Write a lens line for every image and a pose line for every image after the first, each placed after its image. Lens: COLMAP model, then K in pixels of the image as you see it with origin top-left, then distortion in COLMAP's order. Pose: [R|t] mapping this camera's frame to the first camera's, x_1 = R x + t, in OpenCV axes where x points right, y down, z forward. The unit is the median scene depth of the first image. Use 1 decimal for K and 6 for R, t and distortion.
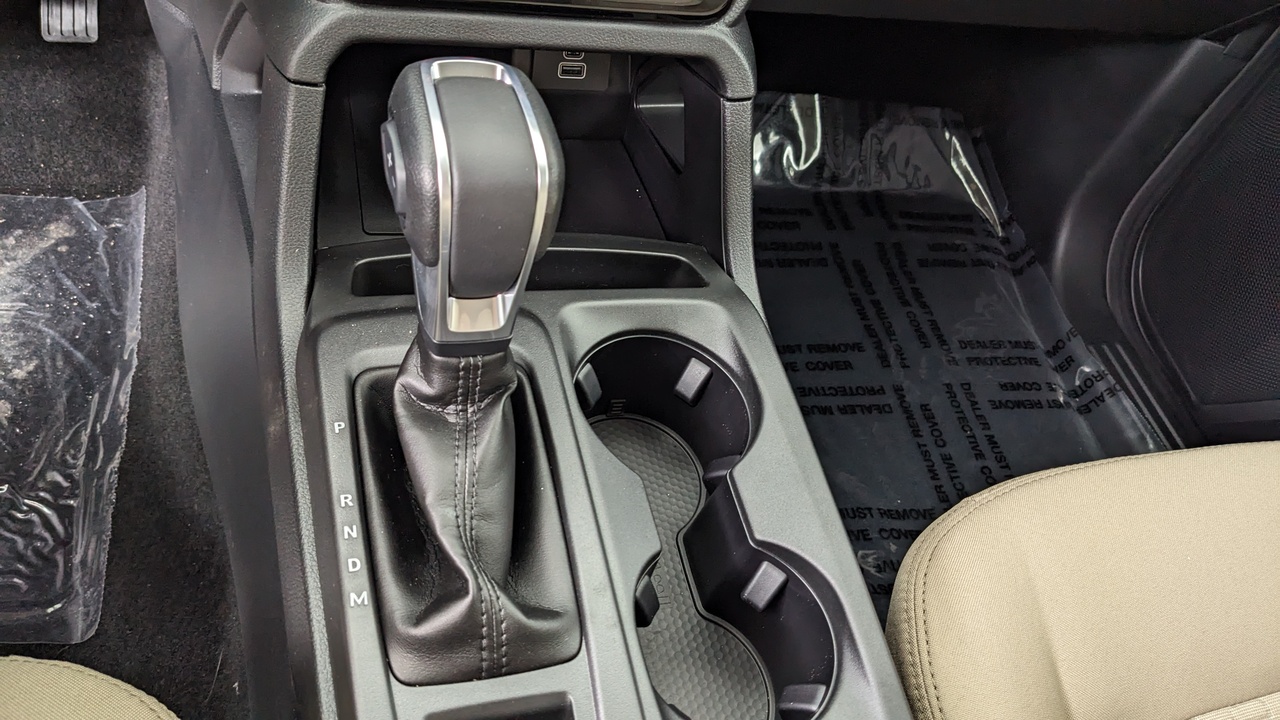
lens RADIAL K [[1009.2, 0, 621.5], [0, 1009.2, 363.6], [0, 0, 1]] dist [0.041241, -0.068935]
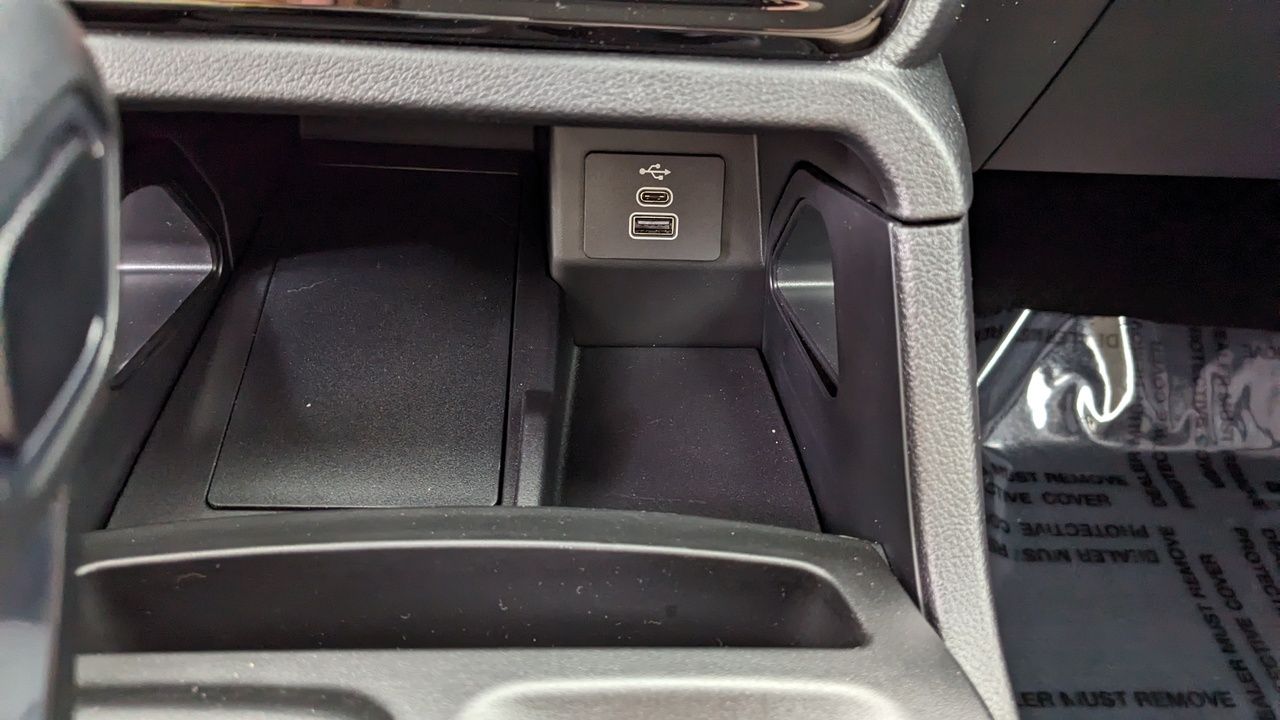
lens RADIAL K [[1009.2, 0, 672.6], [0, 1009.2, 353.3], [0, 0, 1]] dist [0.041241, -0.068935]
pose [[0.972313, -0.017738, -0.233007, 0.091897], [-0.045914, 0.963177, -0.264919, -0.066886], [0.229126, 0.268283, 0.935695, 0.477366]]
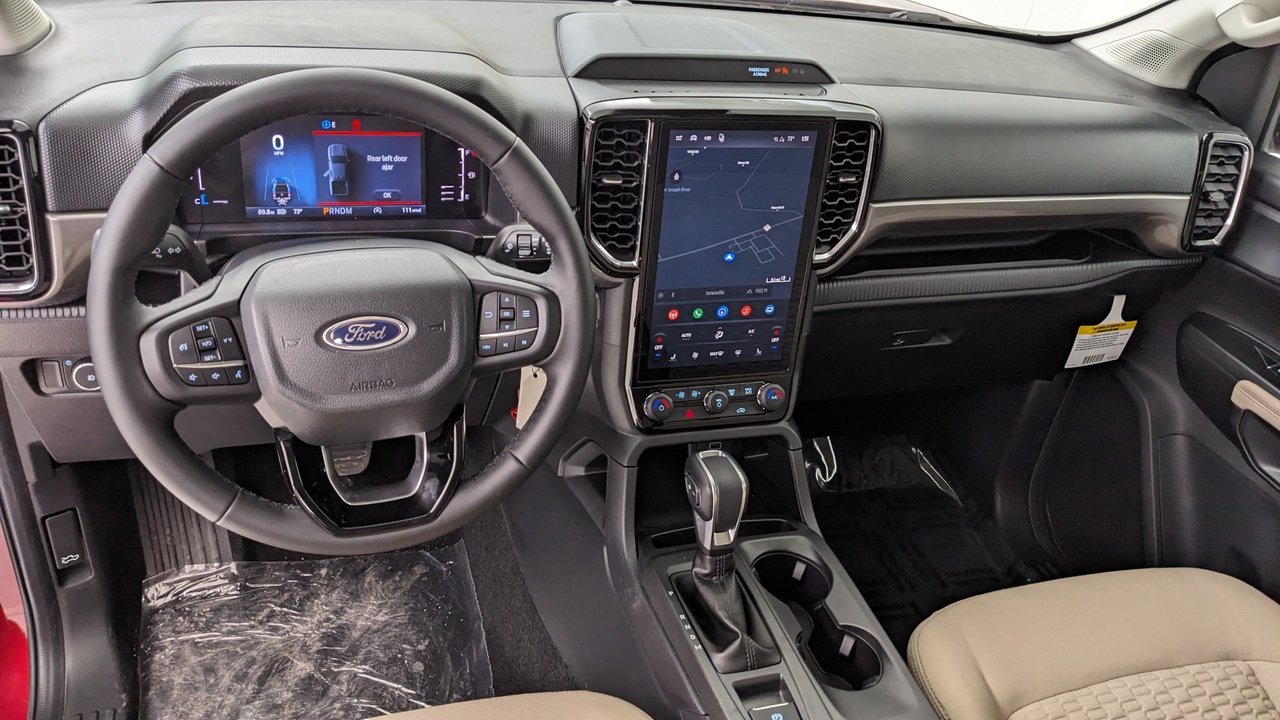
lens RADIAL K [[1009.2, 0, 639.9], [0, 1009.2, 354.2], [0, 0, 1]] dist [0.041241, -0.068935]
pose [[0.991173, -0.132080, 0.011440, -0.204784], [0.127945, 0.930384, -0.343534, 0.248158], [0.034730, 0.341966, 0.939070, -1.094638]]
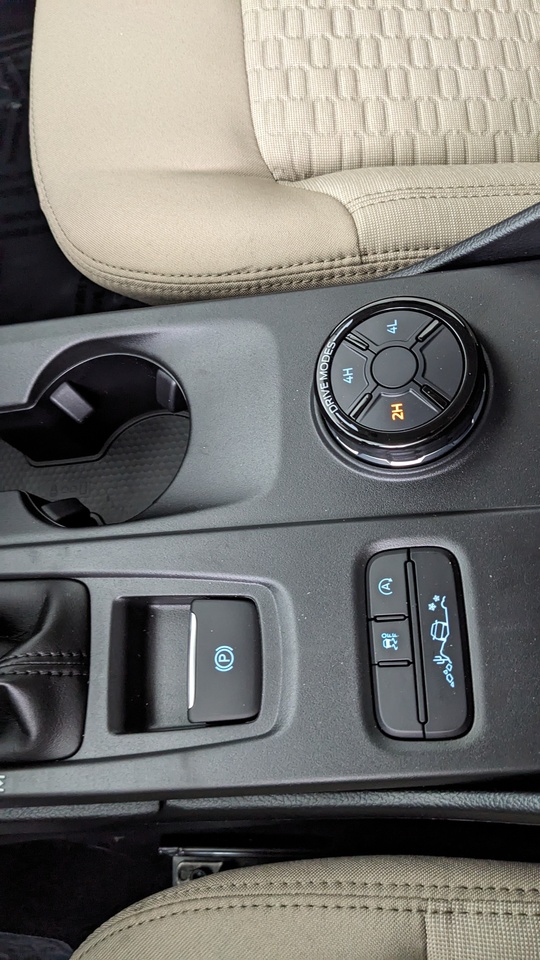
lens RADIAL K [[756.9, 0, 270.5], [0, 756.9, 481.7], [0, 0, 1]] dist [0.041241, -0.068935]
pose [[0.144307, -0.989464, 0.011709, 0.055789], [0.927640, 0.139390, 0.346489, 0.105158], [-0.344470, -0.039139, 0.937981, 0.089563]]
